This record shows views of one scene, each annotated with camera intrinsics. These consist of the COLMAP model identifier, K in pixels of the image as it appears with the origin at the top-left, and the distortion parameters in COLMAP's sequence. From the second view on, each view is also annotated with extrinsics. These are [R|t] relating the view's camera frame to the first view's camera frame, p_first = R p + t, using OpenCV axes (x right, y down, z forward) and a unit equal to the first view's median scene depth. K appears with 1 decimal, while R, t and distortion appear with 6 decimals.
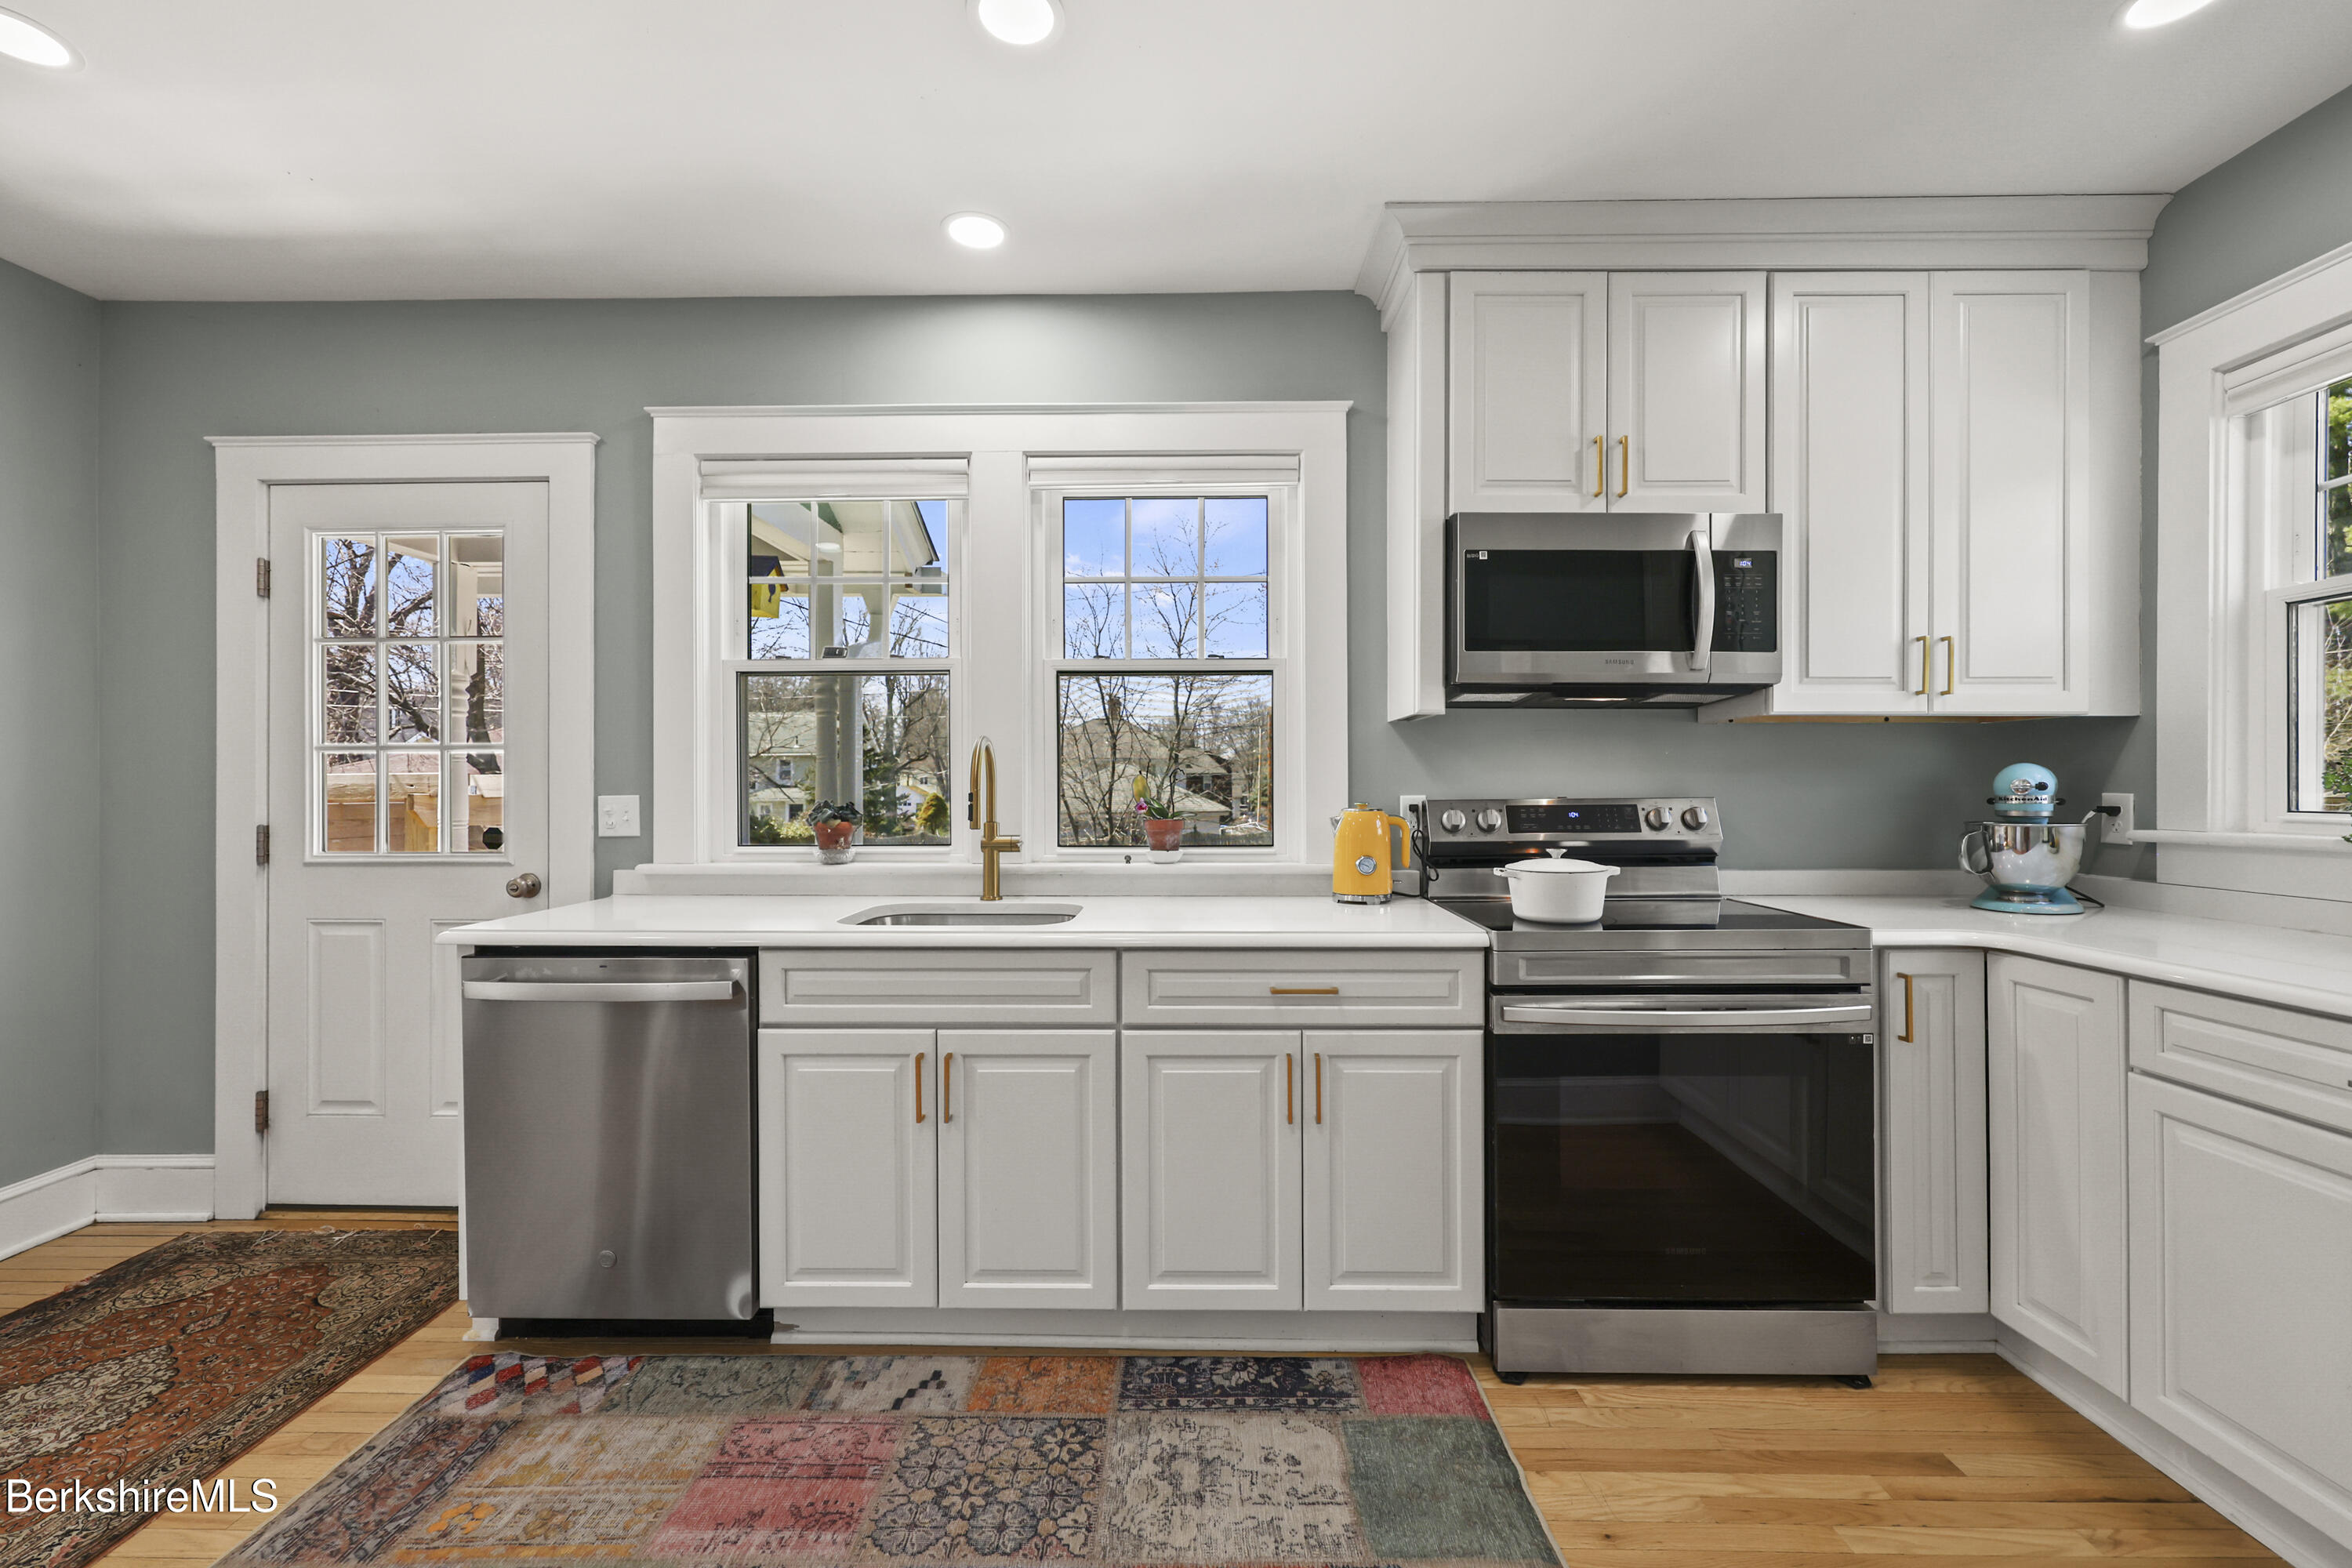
lens RADIAL K [[960.0, 0, 1174.2], [0, 960.0, 783.0], [0, 0, 1]] dist [-0.001694, 0.000652]
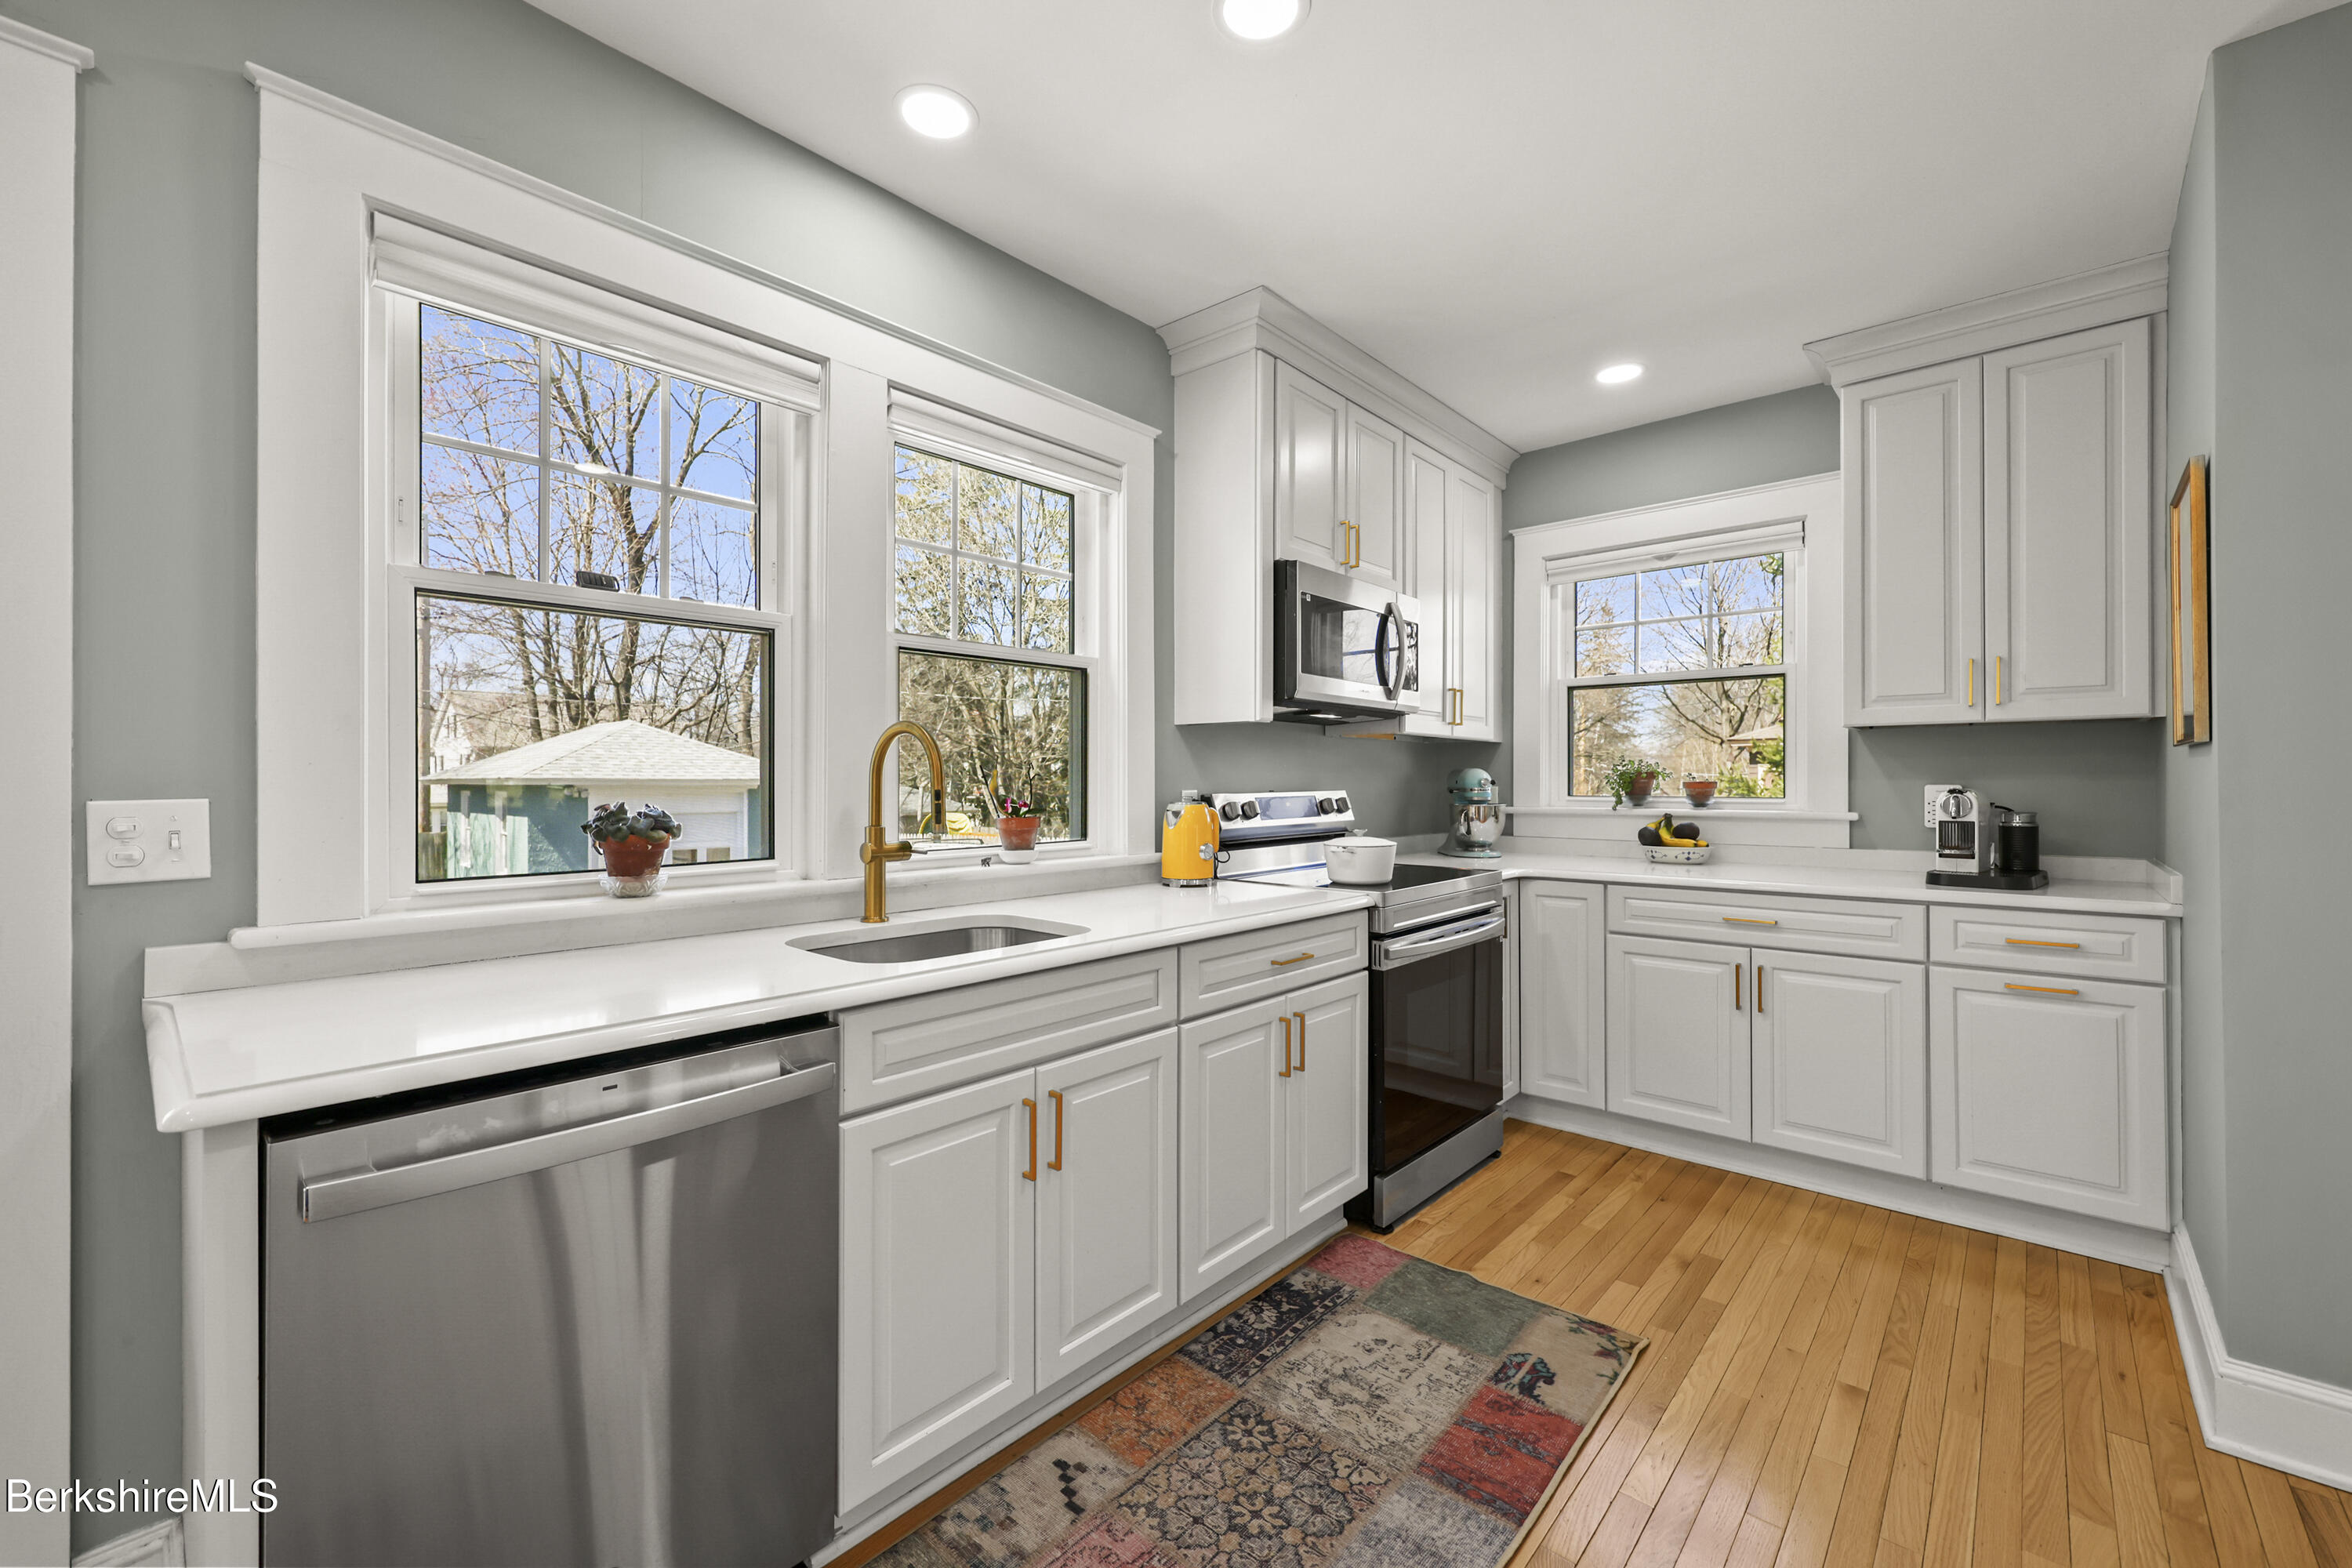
lens RADIAL K [[960.0, 0, 1181.8], [0, 960.0, 776.9], [0, 0, 1]] dist [-0.001694, 0.000652]
pose [[0.644021, 0.004464, 0.764995, -0.792618], [-0.003627, 0.999990, -0.002781, 0.000754], [-0.764999, -0.000983, 0.644031, 0.341229]]
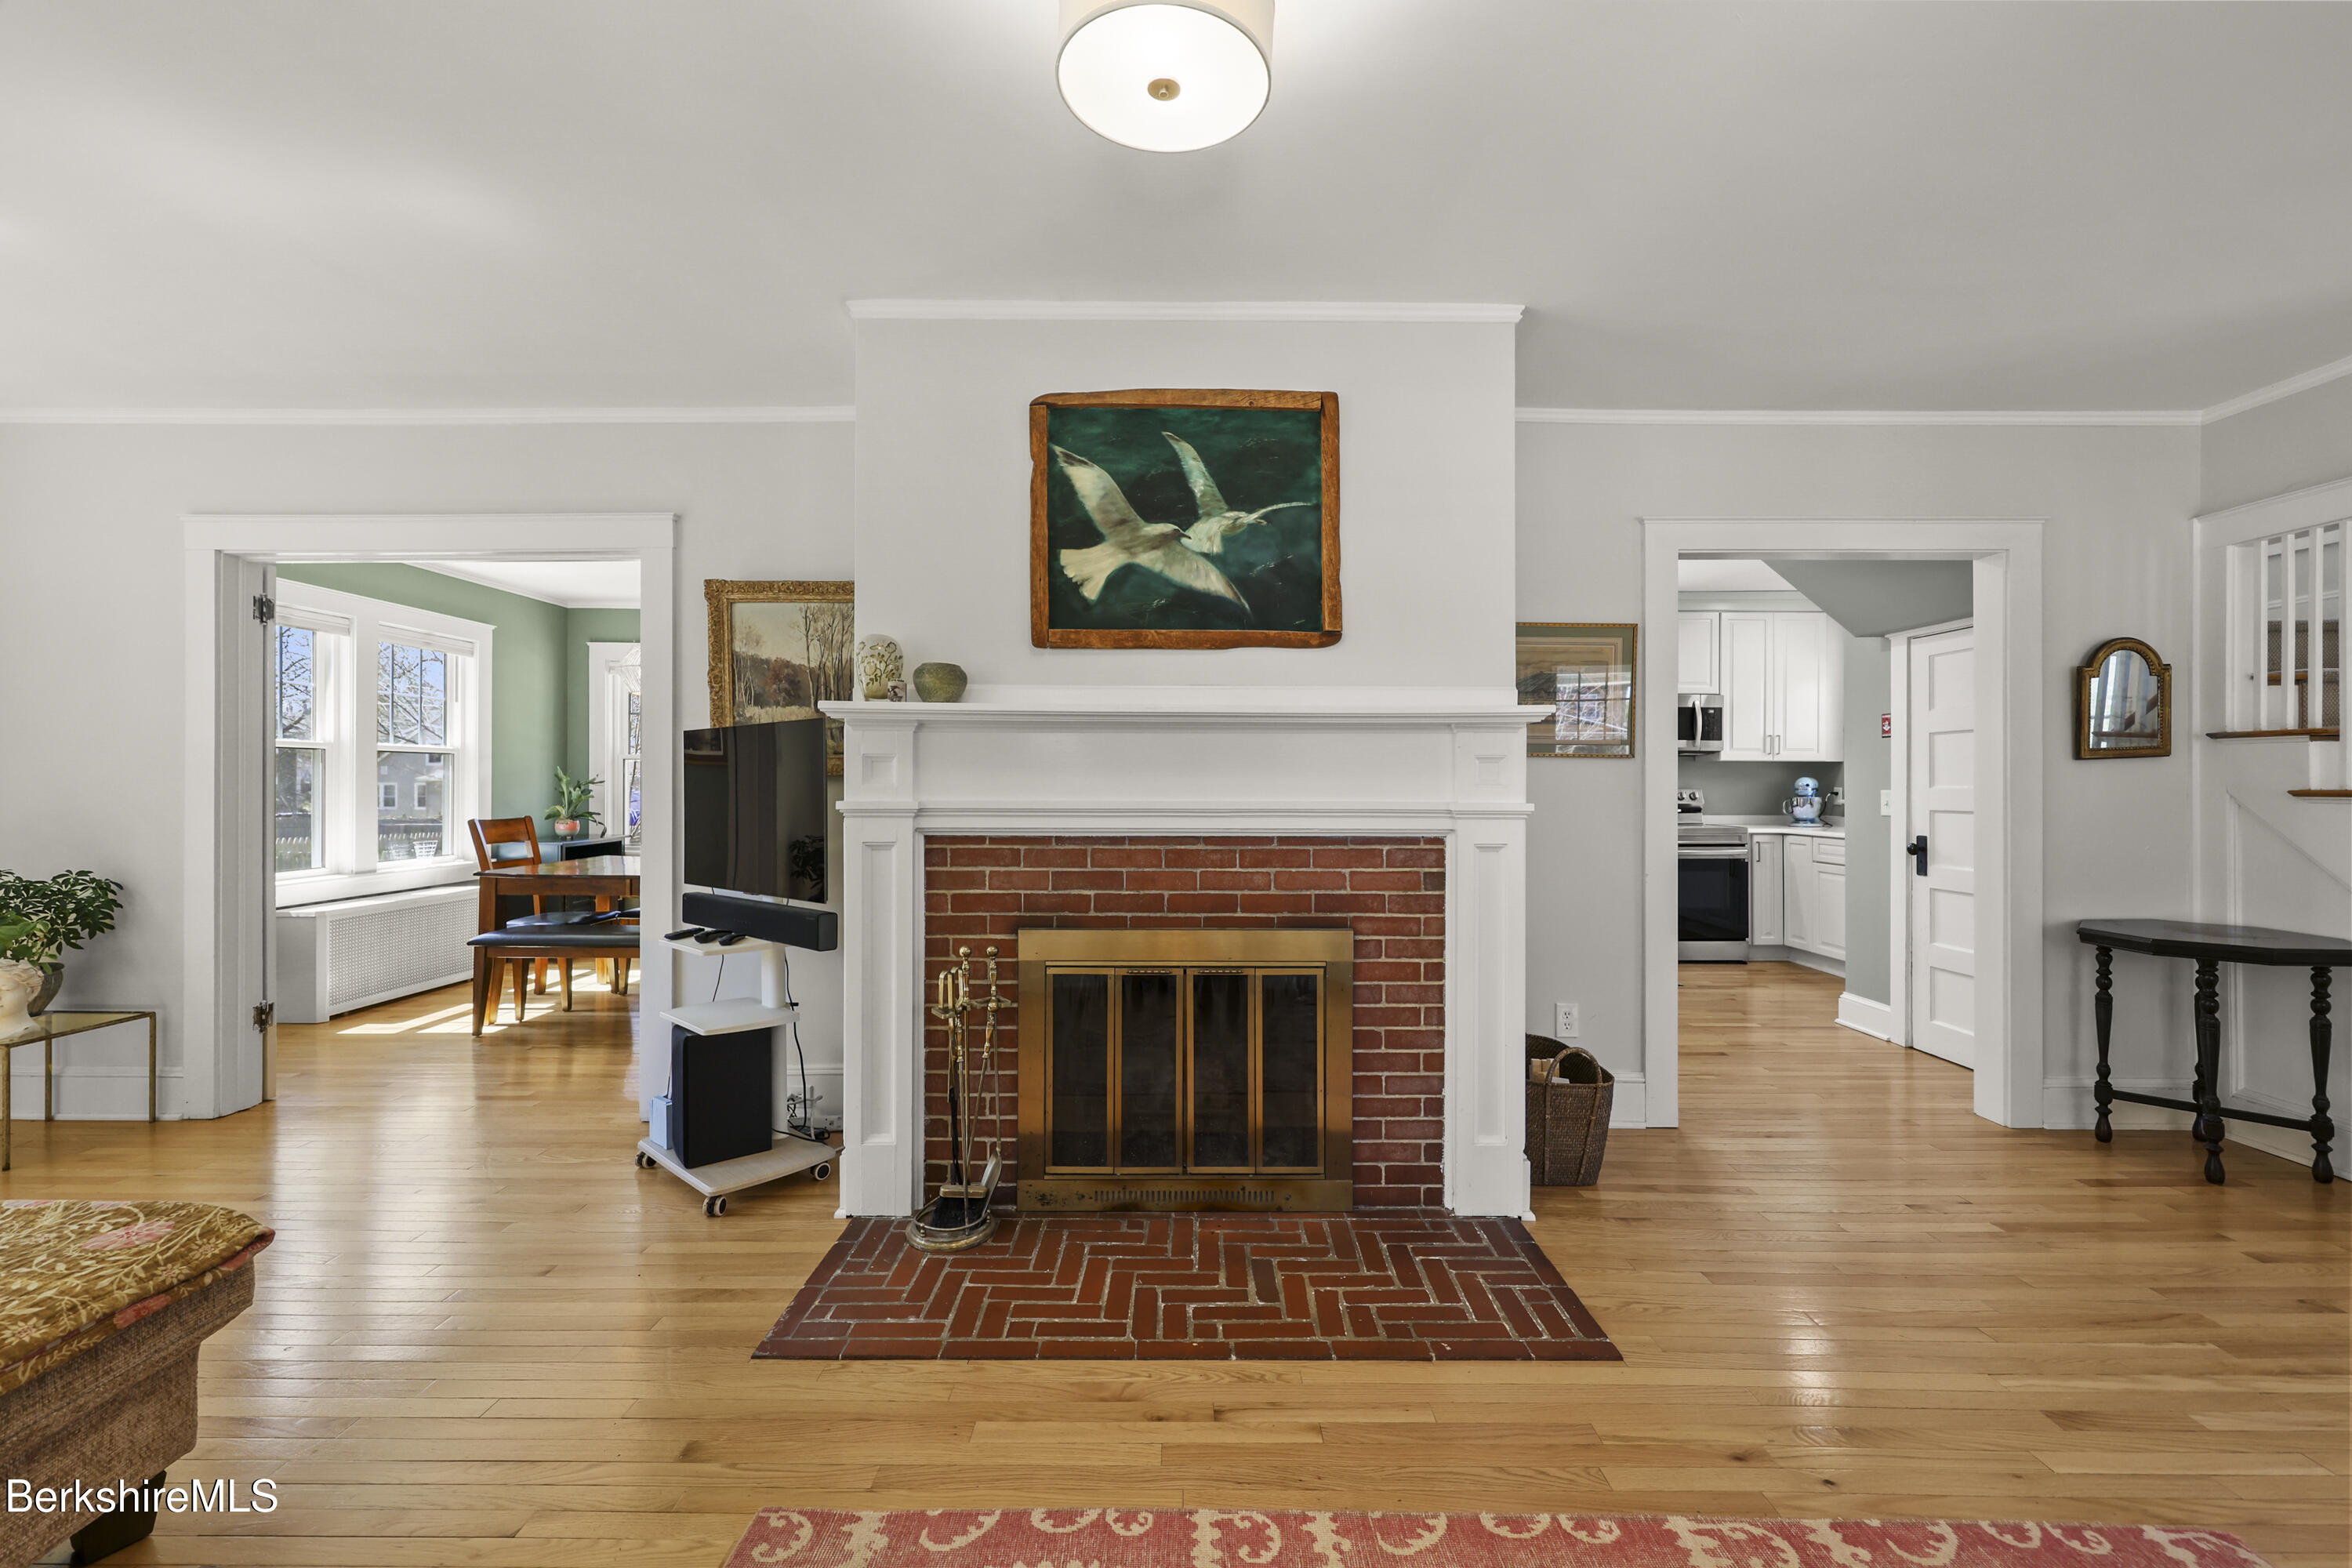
lens RADIAL K [[960.0, 0, 1178.8], [0, 960.0, 785.3], [0, 0, 1]] dist [-0.001694, 0.000652]
pose [[0.999904, 0.002895, 0.013551, -1.195582], [-0.002884, 0.999996, -0.000785, 0.012703], [-0.013553, 0.000746, 0.999908, -2.127631]]
